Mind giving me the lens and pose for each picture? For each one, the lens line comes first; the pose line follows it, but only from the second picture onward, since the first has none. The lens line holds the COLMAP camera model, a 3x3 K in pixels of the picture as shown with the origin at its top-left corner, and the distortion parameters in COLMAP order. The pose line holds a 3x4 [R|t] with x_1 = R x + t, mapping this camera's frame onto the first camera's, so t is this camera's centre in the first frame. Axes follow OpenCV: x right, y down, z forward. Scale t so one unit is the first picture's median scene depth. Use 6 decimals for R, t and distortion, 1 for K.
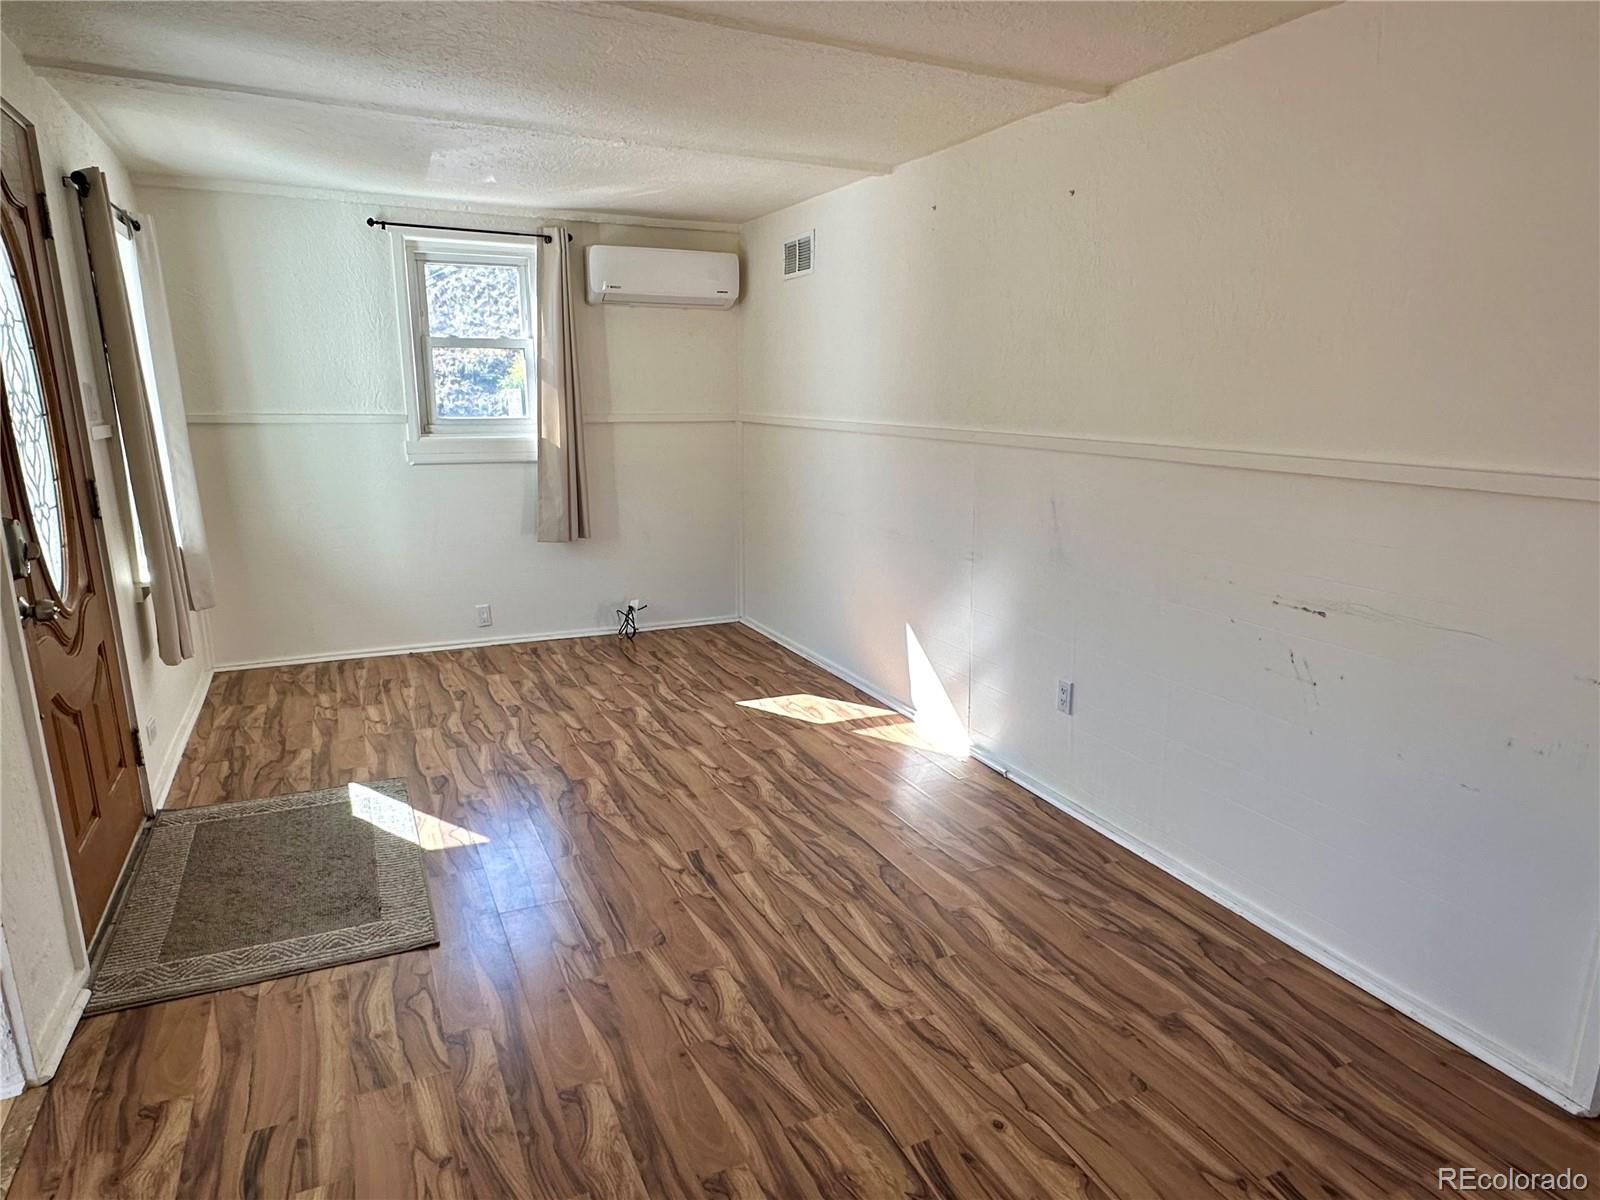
lens RADIAL K [[968.7, 0, 791.5], [0, 968.7, 608.0], [0, 0, 1]] dist [-0.001807, 0.002821]
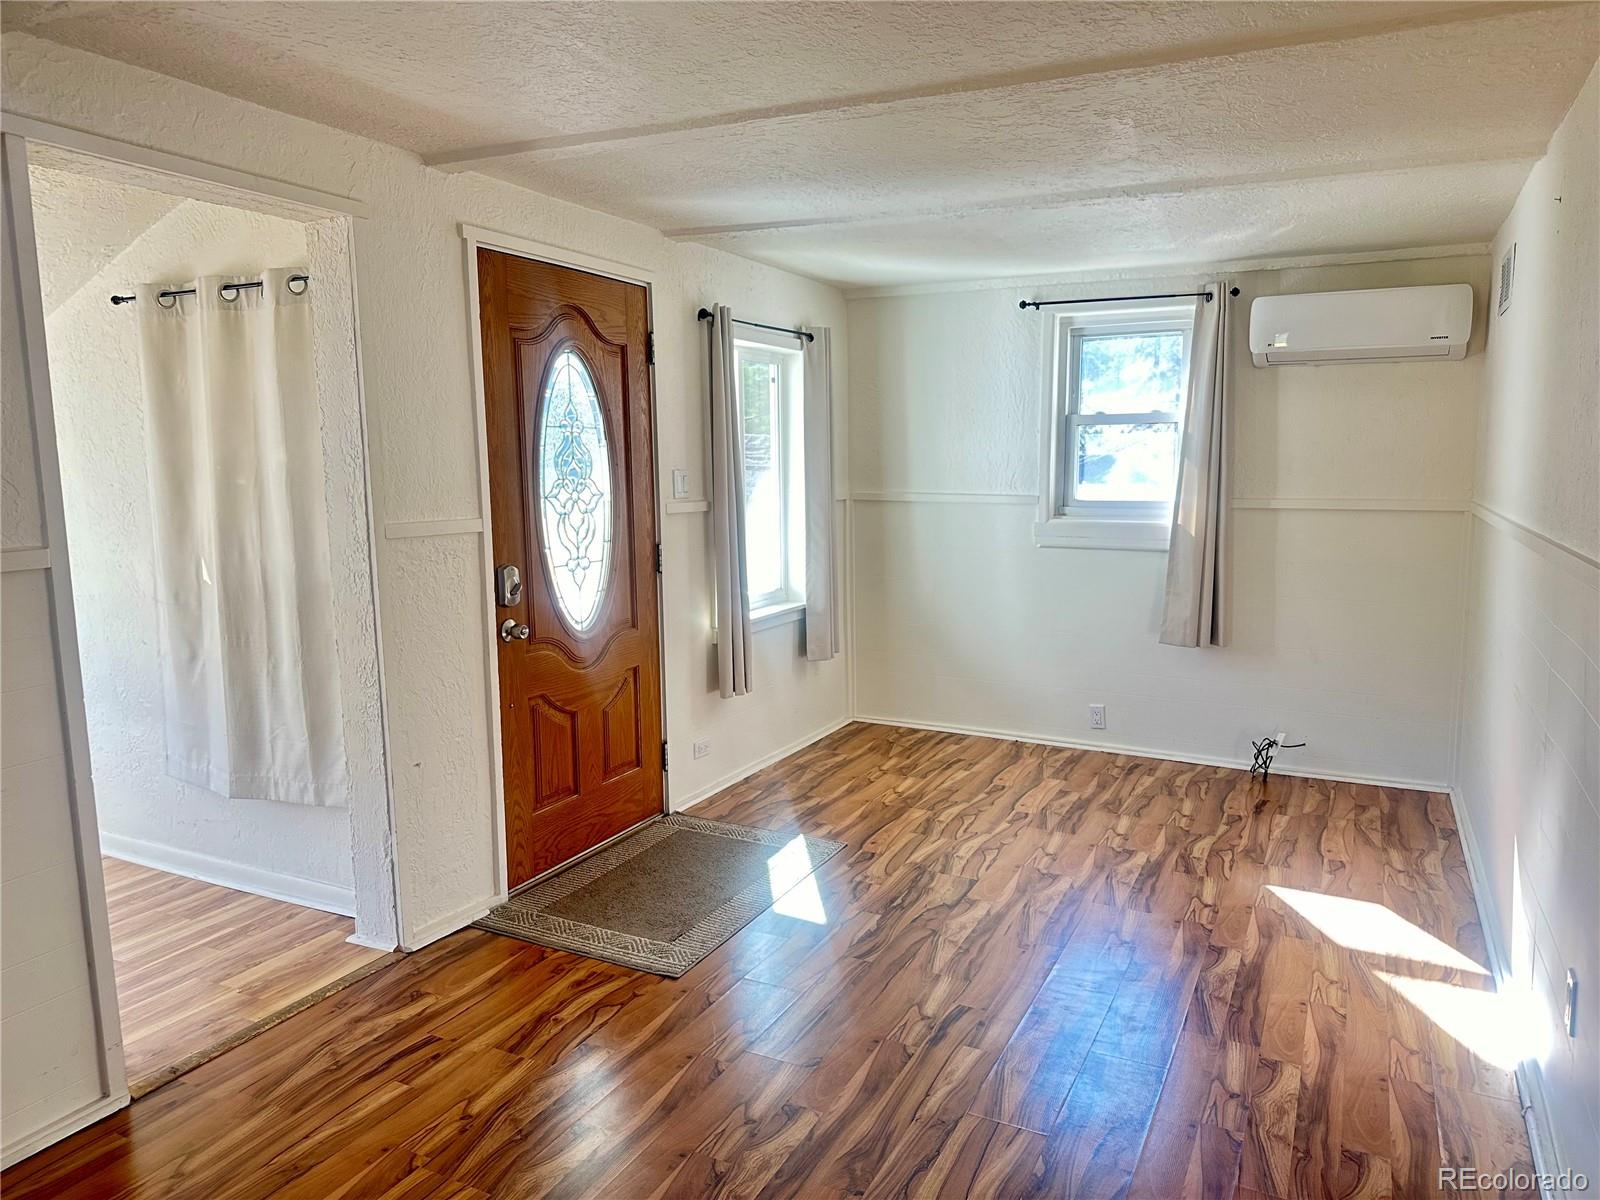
lens RADIAL K [[1119.5, 0, 786.6], [0, 1119.5, 600.1], [0, 0, 1]] dist [0.058420, -0.033219]
pose [[0.615695, 0.096228, -0.782087, 0.376345], [-0.169157, 0.985517, -0.011911, -0.045180], [0.769614, 0.139629, 0.623056, 0.137569]]
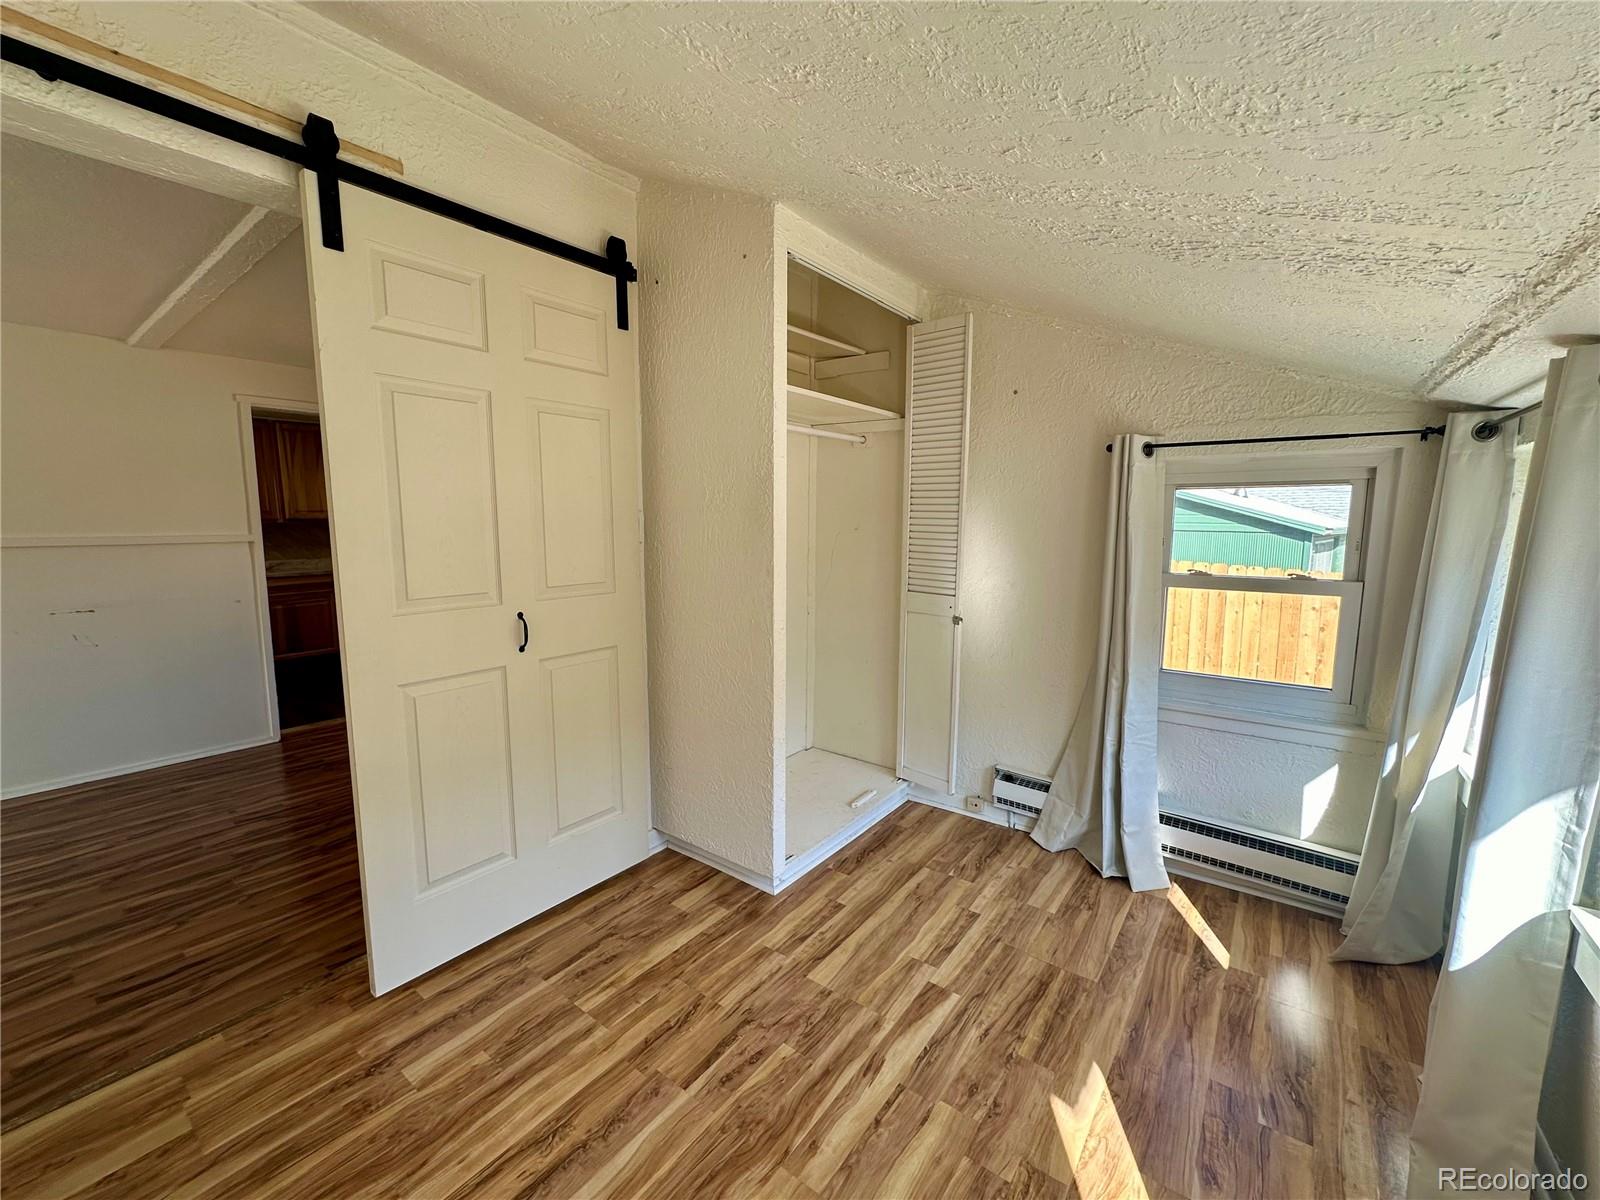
lens RADIAL K [[658.6, 0, 799.6], [0, 658.6, 591.9], [0, 0, 1]] dist [0.006538, 0.001363]
pose [[-0.463745, -0.097845, 0.880549, -0.781503], [0.203796, 0.955451, 0.213498, -0.019413], [-0.862211, 0.278461, -0.423145, 0.146289]]
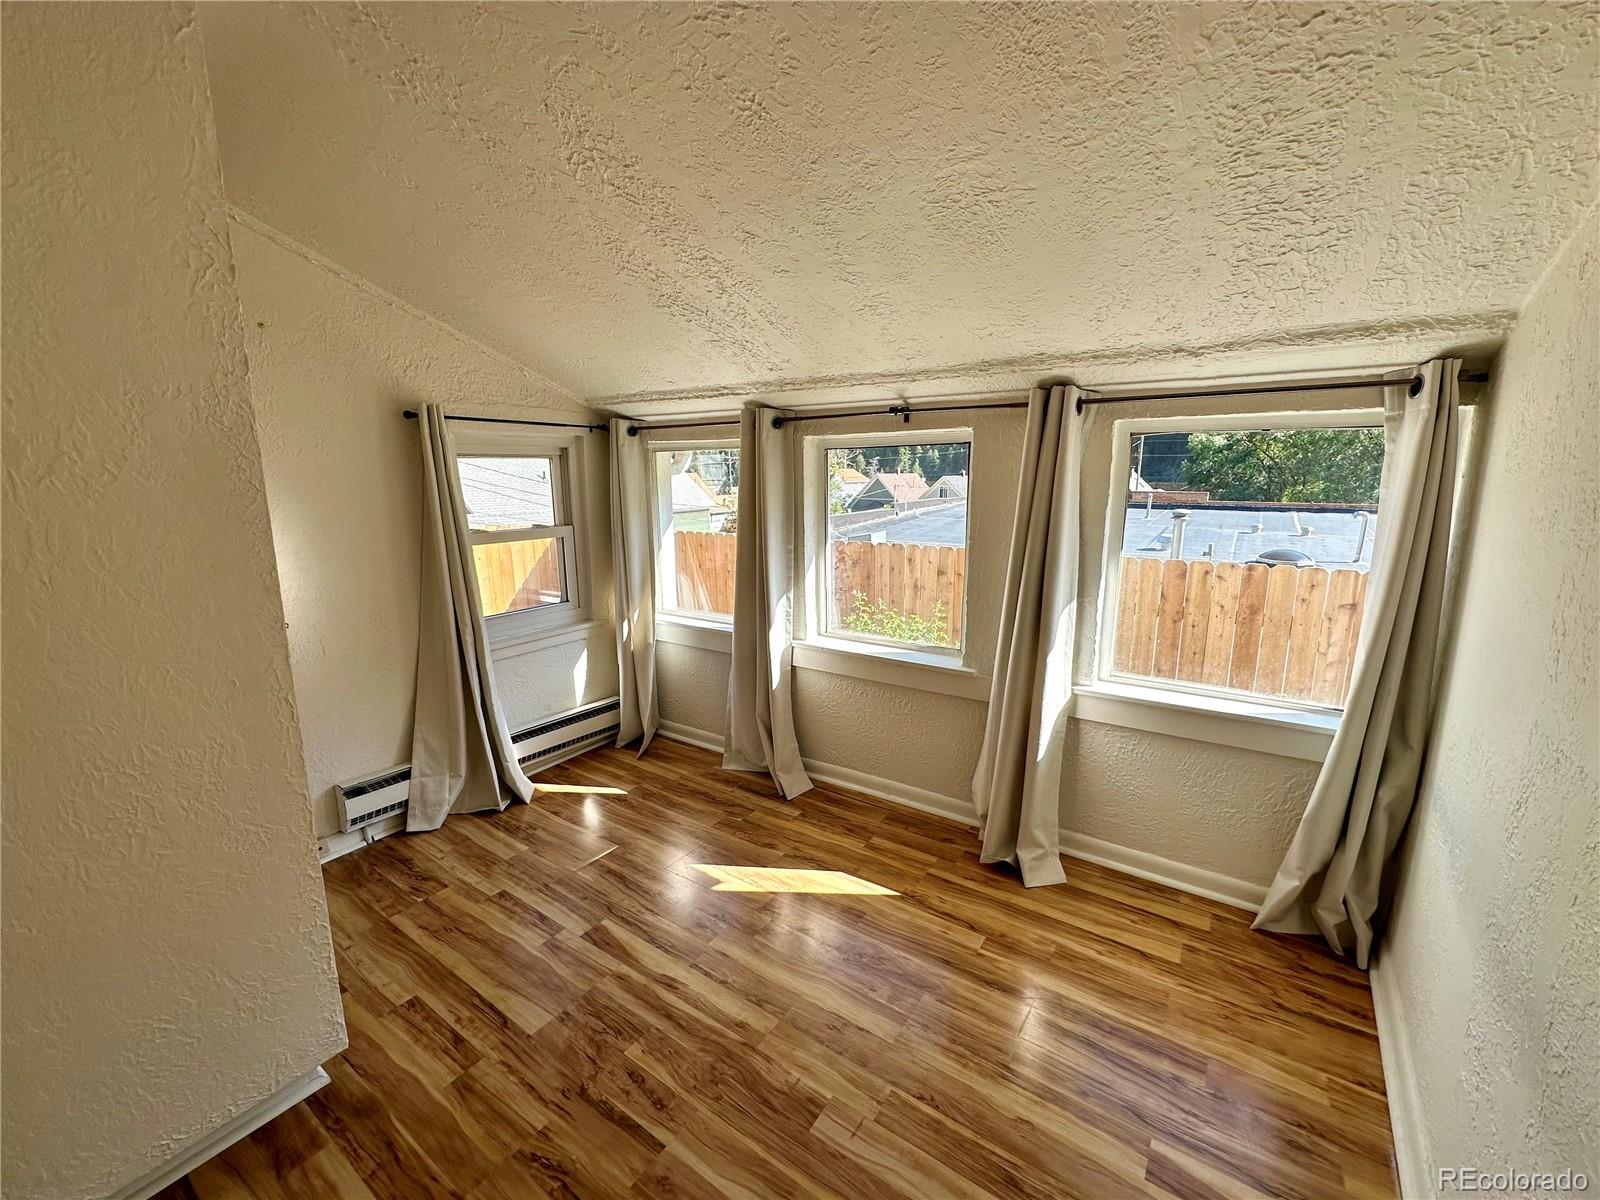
lens RADIAL K [[658.6, 0, 798.6], [0, 658.6, 600.6], [0, 0, 1]] dist [0.006538, 0.001363]
pose [[-0.868433, 0.099952, -0.485627, -0.400983], [-0.107741, 0.918019, 0.381618, -0.063883], [0.483959, 0.383732, -0.786469, 0.299024]]
